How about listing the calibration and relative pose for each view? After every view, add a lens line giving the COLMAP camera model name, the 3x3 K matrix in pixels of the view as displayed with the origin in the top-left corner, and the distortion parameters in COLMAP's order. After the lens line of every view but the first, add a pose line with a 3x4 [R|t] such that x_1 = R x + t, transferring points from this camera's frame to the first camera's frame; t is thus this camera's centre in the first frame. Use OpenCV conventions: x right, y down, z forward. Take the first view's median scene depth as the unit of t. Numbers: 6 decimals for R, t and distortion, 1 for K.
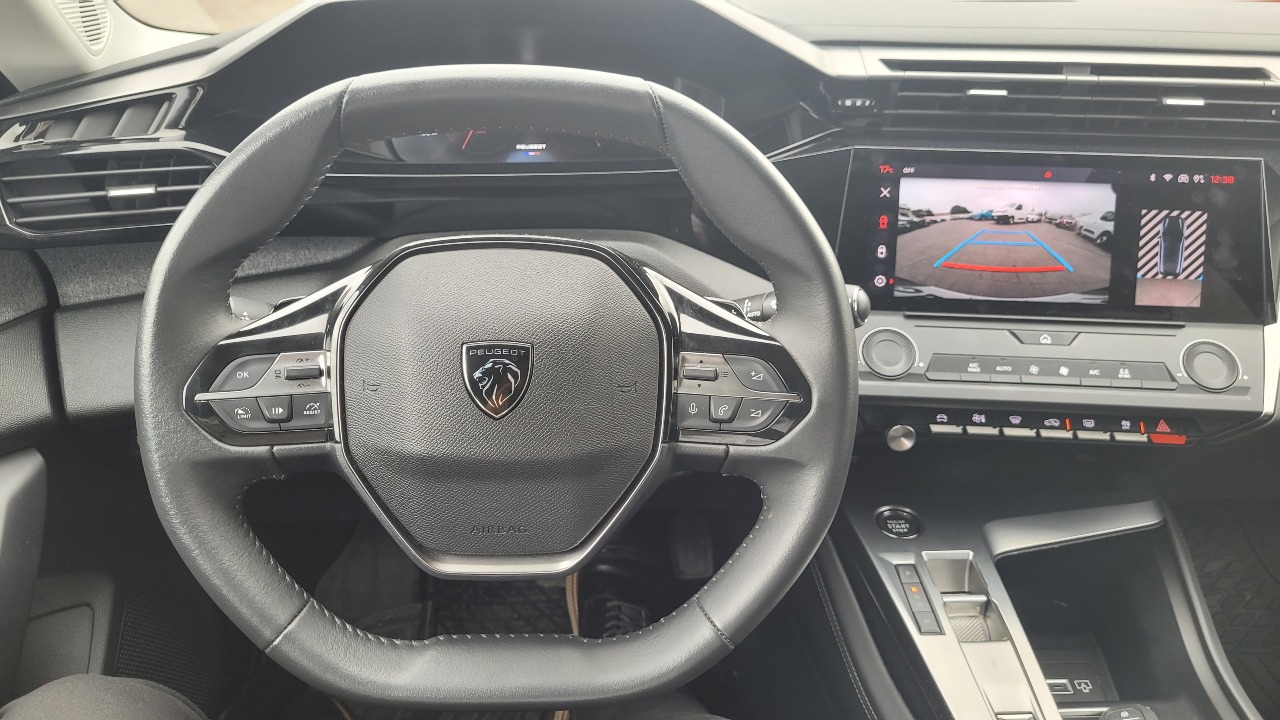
lens RADIAL K [[981.8, 0, 630.1], [0, 981.8, 355.7], [0, 0, 1]] dist [0.040709, -0.040508]
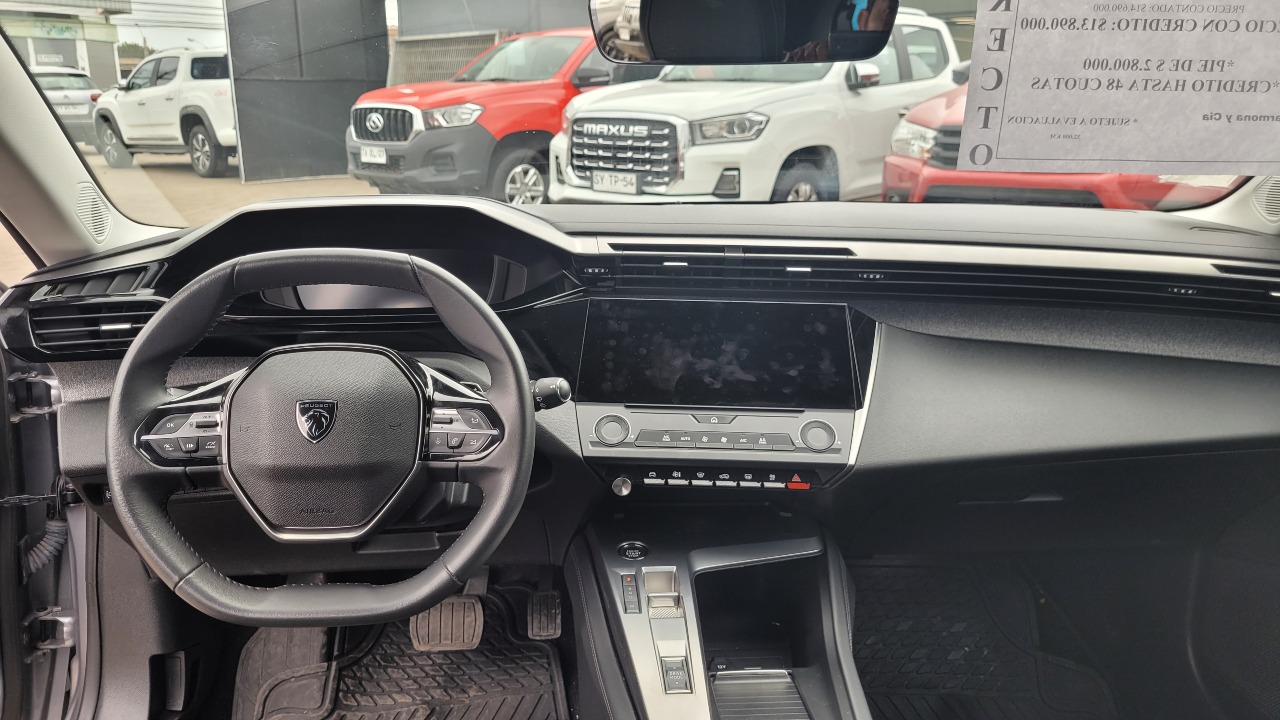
lens RADIAL K [[973.6, 0, 636.2], [0, 973.6, 366.9], [0, 0, 1]] dist [0.028079, -0.009877]
pose [[0.999880, -0.006361, 0.014111, 0.285982], [0.008620, 0.986036, -0.166307, 0.155433], [-0.012856, 0.166409, 0.985973, -0.508869]]
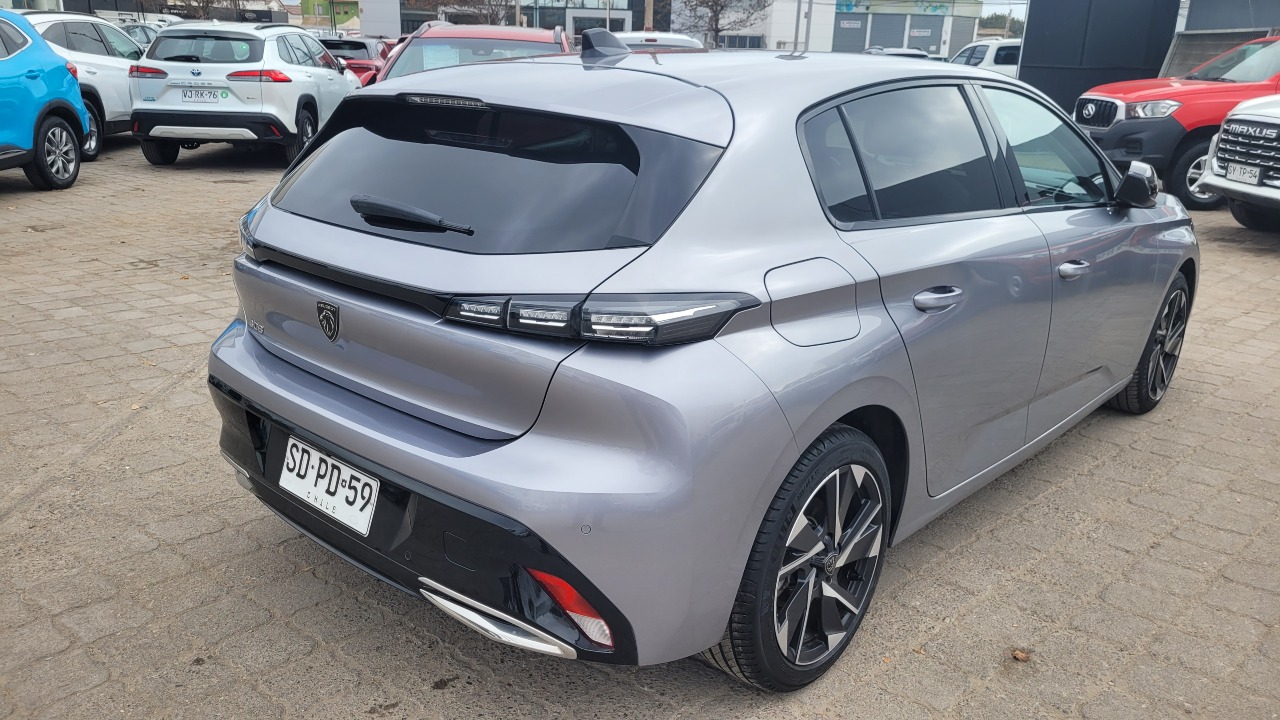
lens RADIAL K [[981.8, 0, 630.1], [0, 981.8, 355.7], [0, 0, 1]] dist [0.040709, -0.040508]
pose [[0.708619, 0.226846, -0.668132, 0.804133], [-0.324195, 0.945717, -0.022747, 0.375266], [0.626704, 0.232724, 0.743695, -1.132809]]
